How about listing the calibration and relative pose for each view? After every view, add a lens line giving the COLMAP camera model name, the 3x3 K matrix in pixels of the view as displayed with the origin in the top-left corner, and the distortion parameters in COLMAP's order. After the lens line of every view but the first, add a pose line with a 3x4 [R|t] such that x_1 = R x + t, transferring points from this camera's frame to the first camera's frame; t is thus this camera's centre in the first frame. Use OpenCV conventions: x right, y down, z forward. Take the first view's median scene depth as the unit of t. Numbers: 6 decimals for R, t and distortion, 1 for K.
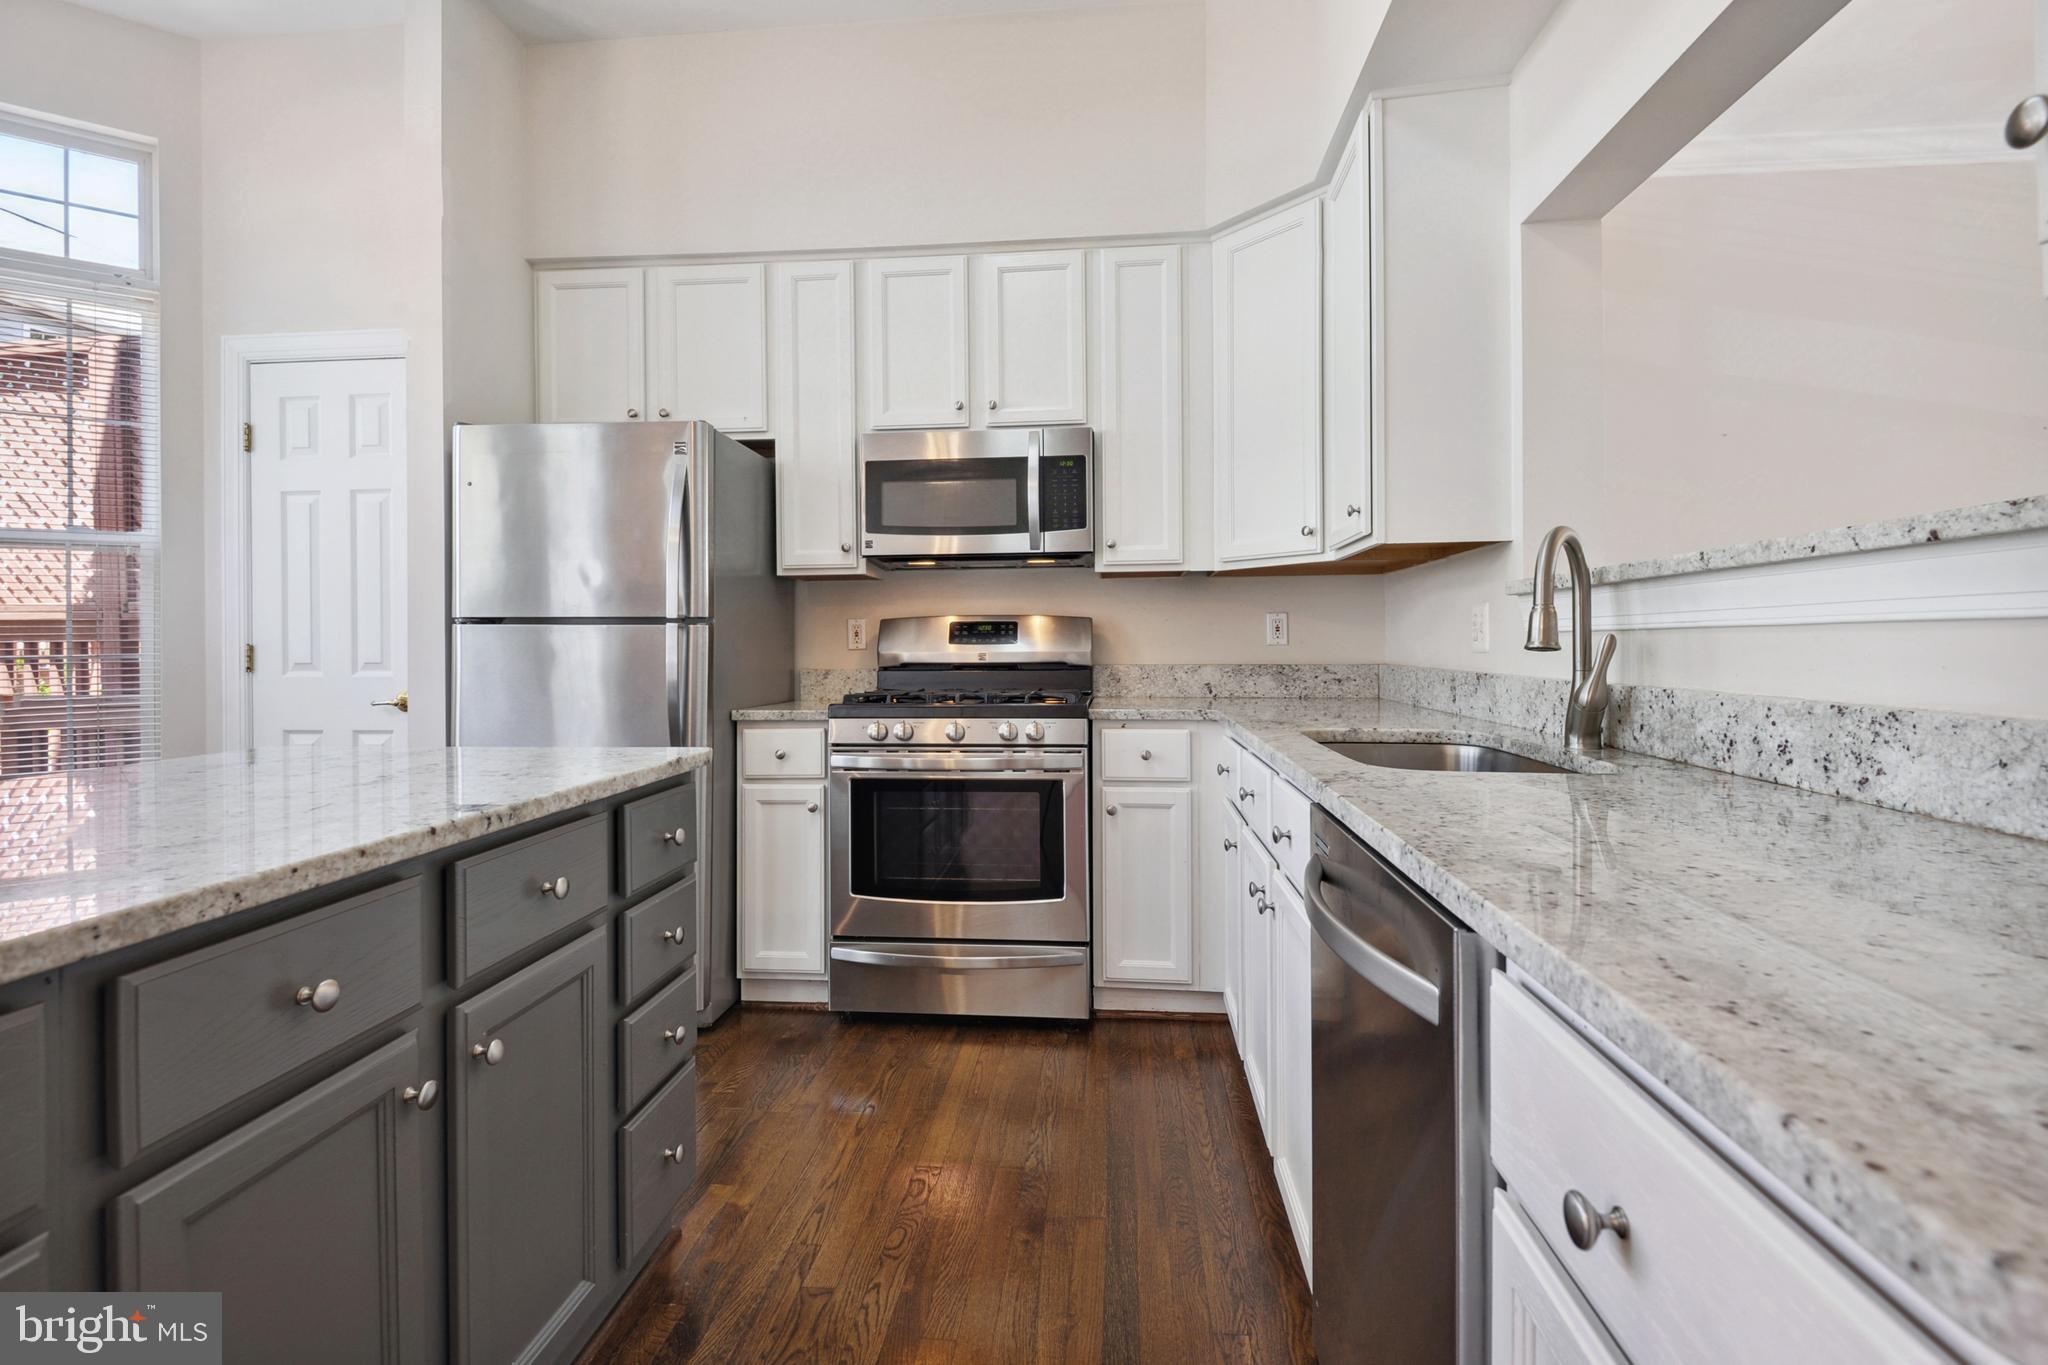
lens RADIAL K [[939.8, 0, 1013.1], [0, 939.8, 652.0], [0, 0, 1]] dist [0.002621, -0.003718]
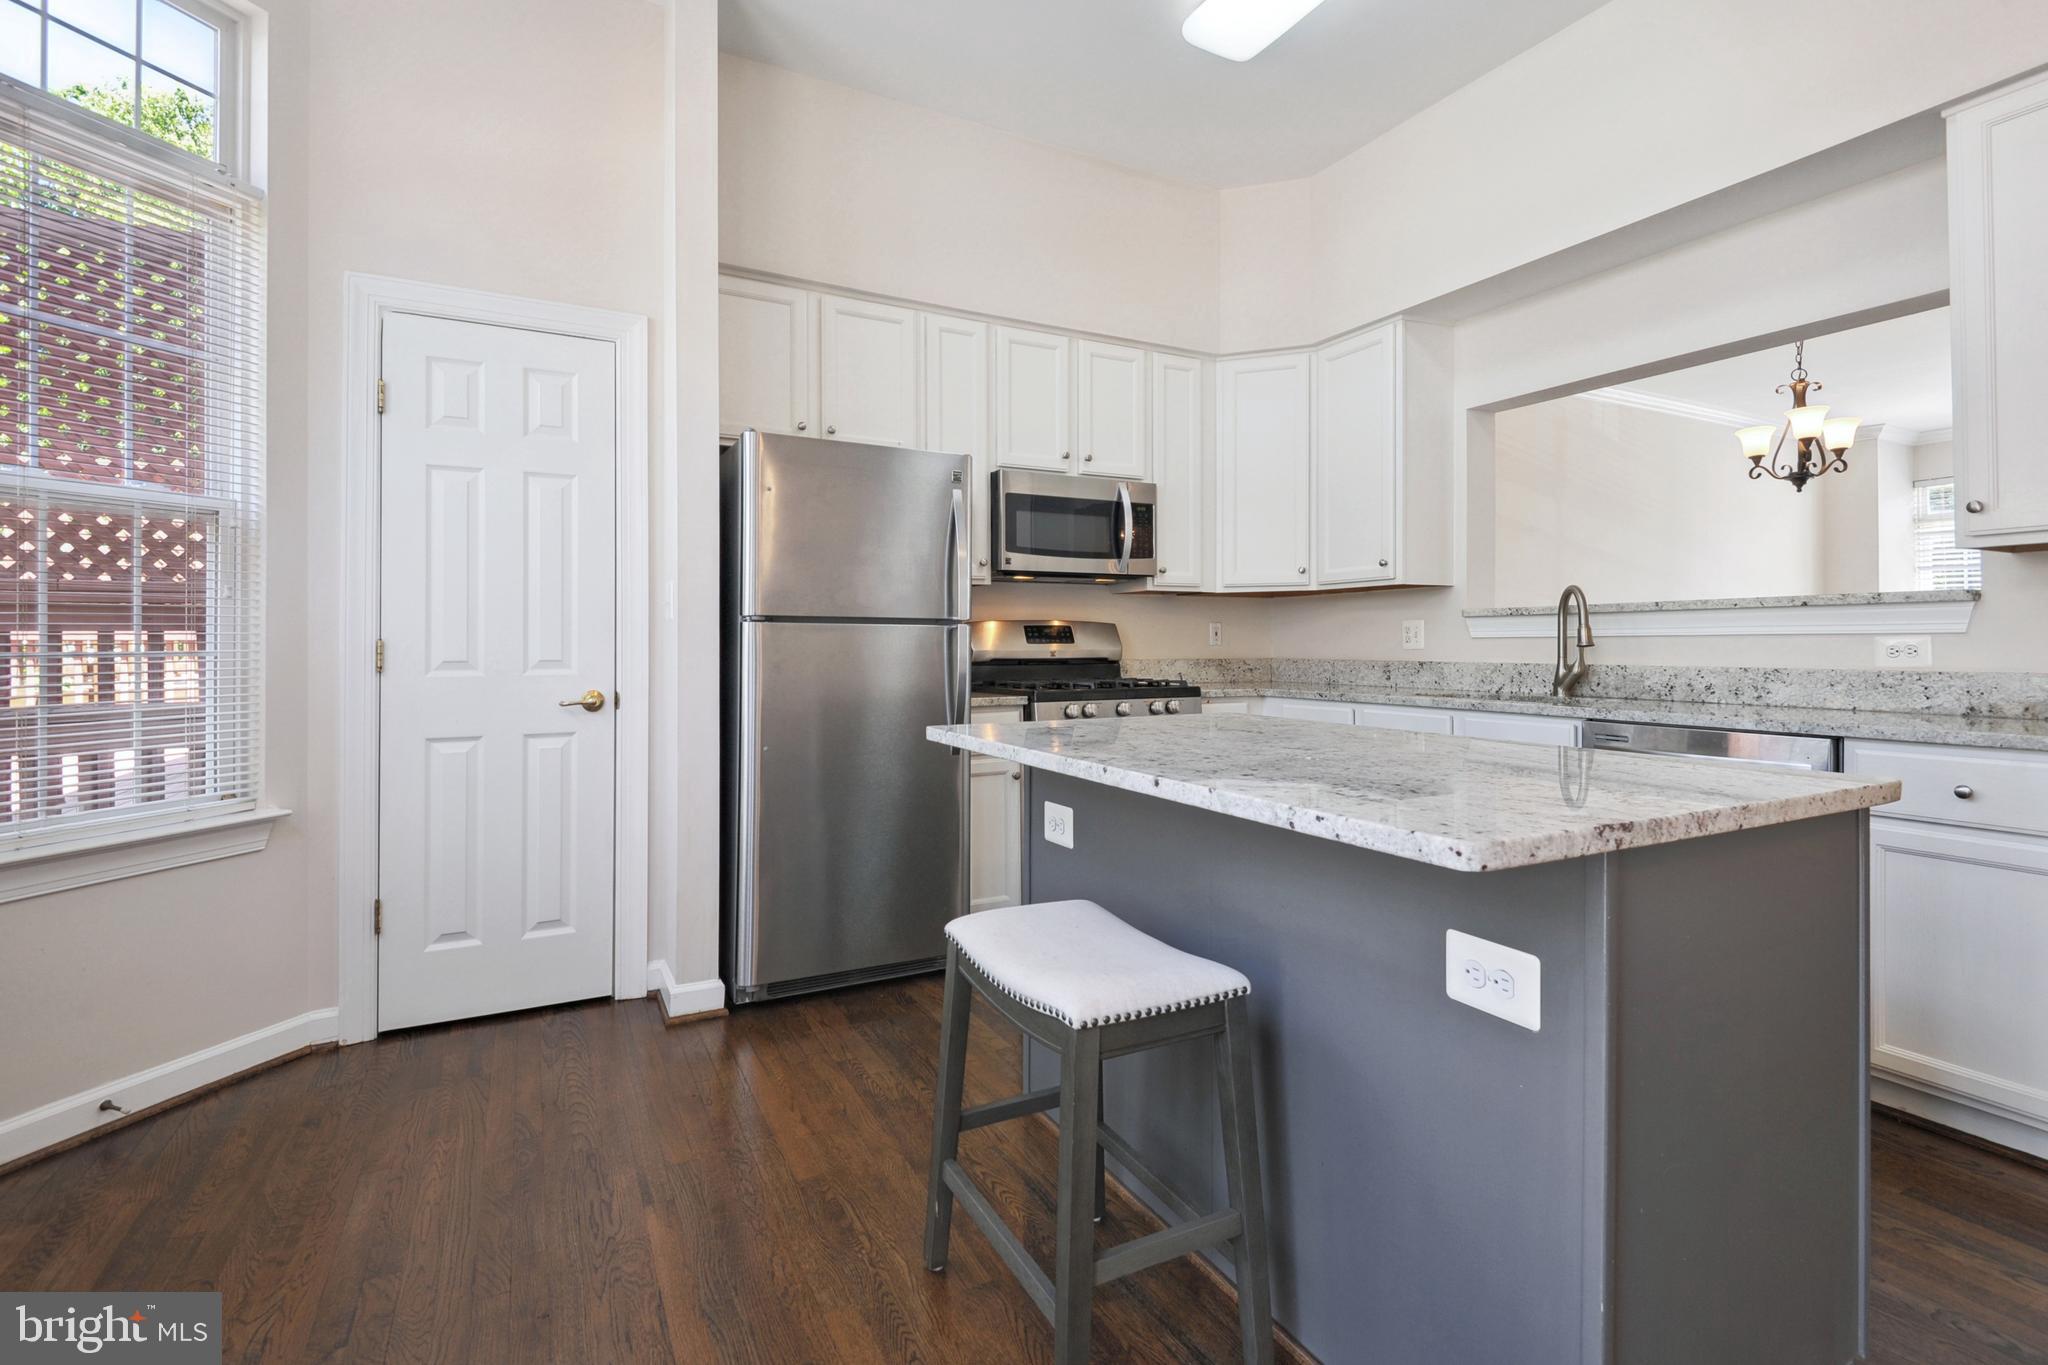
lens RADIAL K [[939.8, 0, 990.8], [0, 939.8, 642.2], [0, 0, 1]] dist [0.002621, -0.003718]
pose [[0.842203, 0.005147, 0.539136, -0.845064], [0.002664, 0.999902, -0.013708, 0.007062], [-0.539154, 0.012981, 0.842107, -0.009376]]
